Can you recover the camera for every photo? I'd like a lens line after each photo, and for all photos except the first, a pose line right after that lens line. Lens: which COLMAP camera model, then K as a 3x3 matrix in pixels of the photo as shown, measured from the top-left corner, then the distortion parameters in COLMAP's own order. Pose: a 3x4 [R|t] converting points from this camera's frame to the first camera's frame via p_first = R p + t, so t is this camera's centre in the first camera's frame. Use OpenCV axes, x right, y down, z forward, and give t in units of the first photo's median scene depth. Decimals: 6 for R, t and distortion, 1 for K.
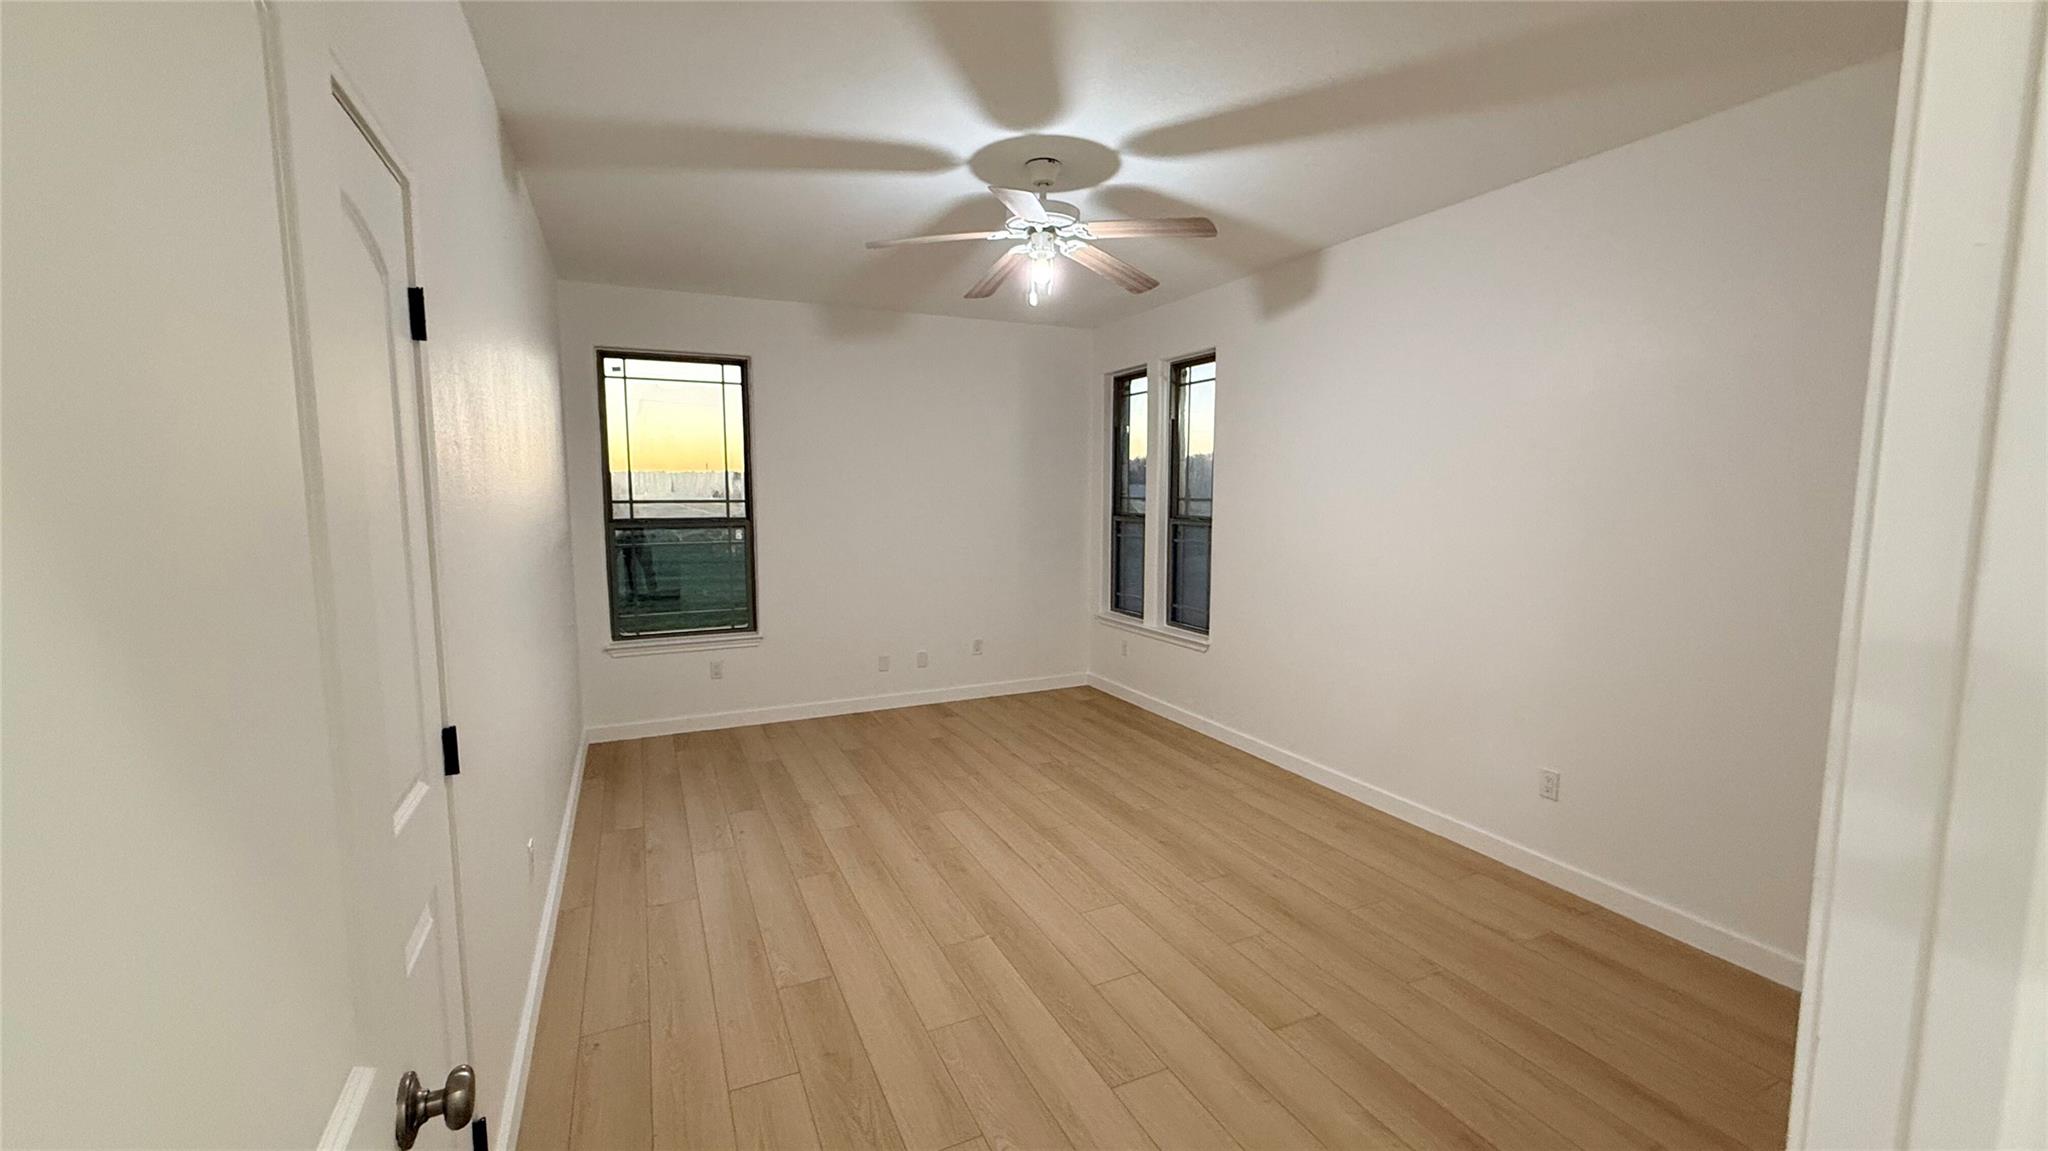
lens RADIAL K [[847.0, 0, 1016.3], [0, 847.0, 576.8], [0, 0, 1]] dist [-0.000927, -0.000081]
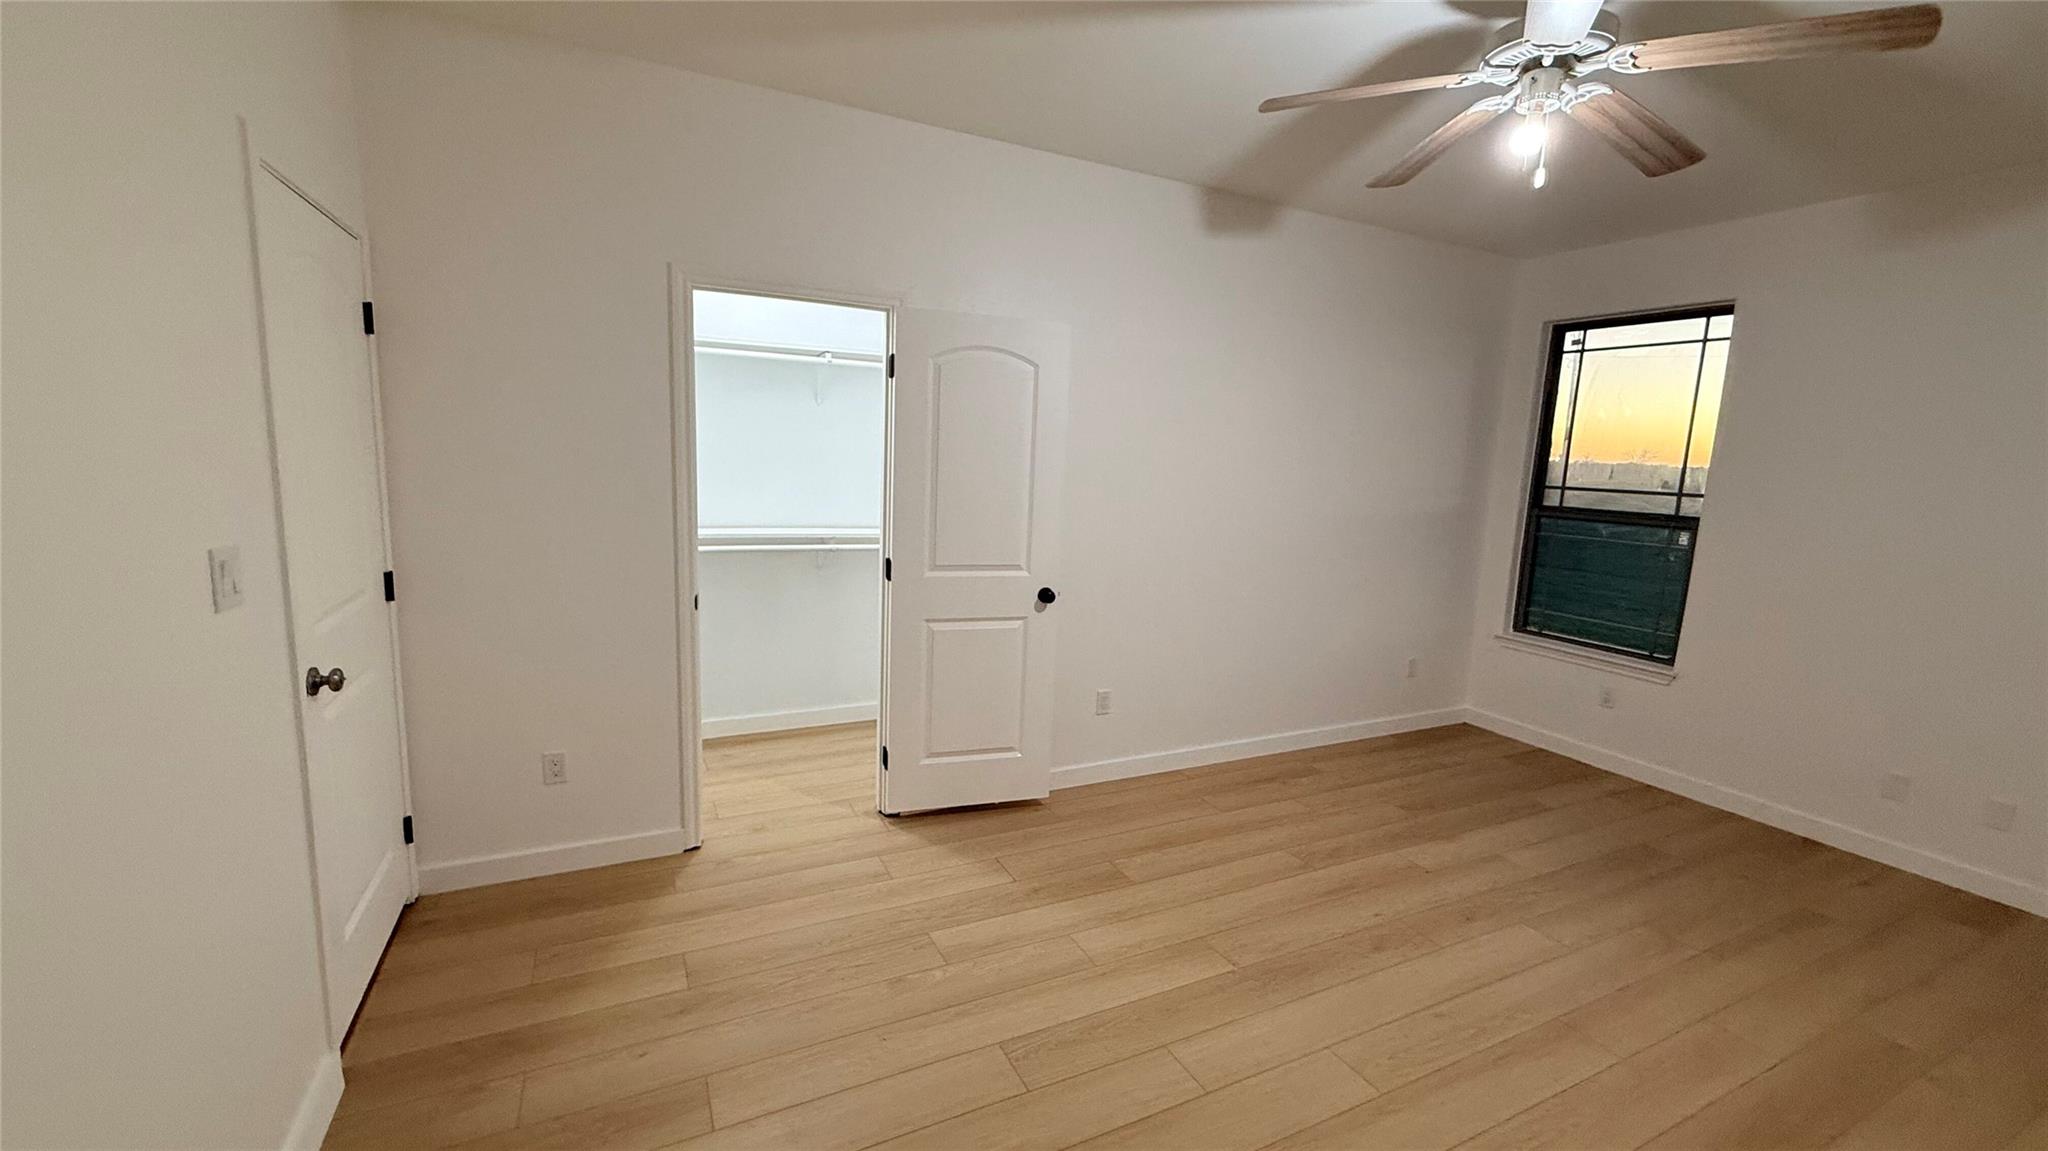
lens RADIAL K [[847.0, 0, 1016.3], [0, 847.0, 576.8], [0, 0, 1]] dist [-0.000927, -0.000081]
pose [[-0.021513, 0.147570, -0.988818, 0.475052], [-0.142739, 0.978461, 0.149130, -0.046842], [0.989527, 0.144351, 0.000014, 0.430850]]
